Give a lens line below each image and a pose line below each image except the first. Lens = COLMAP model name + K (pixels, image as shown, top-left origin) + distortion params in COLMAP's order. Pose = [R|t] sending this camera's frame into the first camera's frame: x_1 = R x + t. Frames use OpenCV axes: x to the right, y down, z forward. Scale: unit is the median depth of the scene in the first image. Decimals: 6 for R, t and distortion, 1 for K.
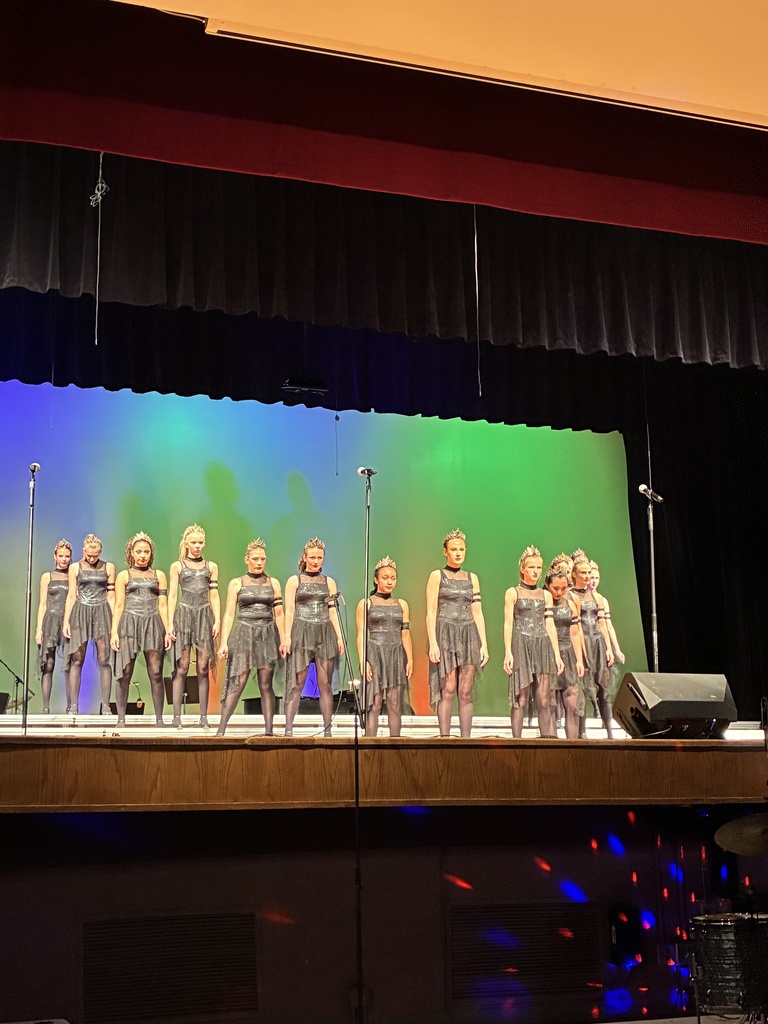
lens RADIAL K [[1430.9, 0, 340.9], [0, 1430.9, 492.3], [0, 0, 1]] dist [-0.006537, 0.000000]
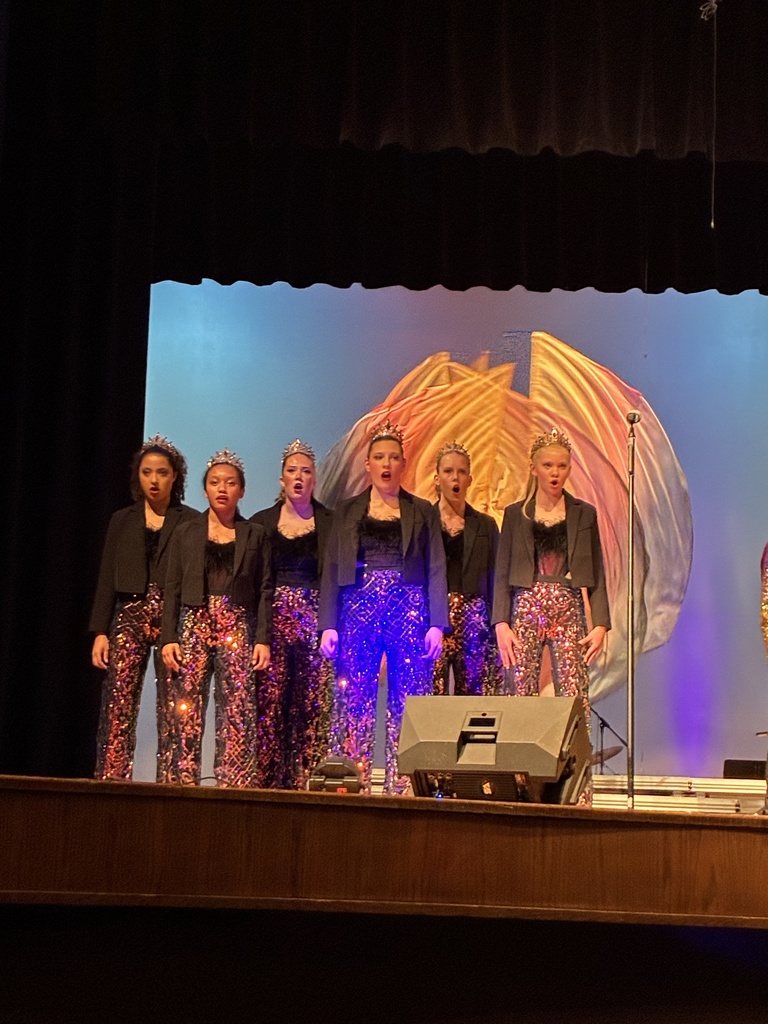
lens RADIAL K [[2116.6, 0, 384.6], [0, 2116.6, 503.4], [0, 0, 1]] dist [0.112129, 0.000000]
pose [[0.913739, -0.029414, -0.405236, 1.305910], [0.038422, 0.999162, 0.014112, 0.084743], [0.404481, -0.028464, 0.914103, 0.473428]]
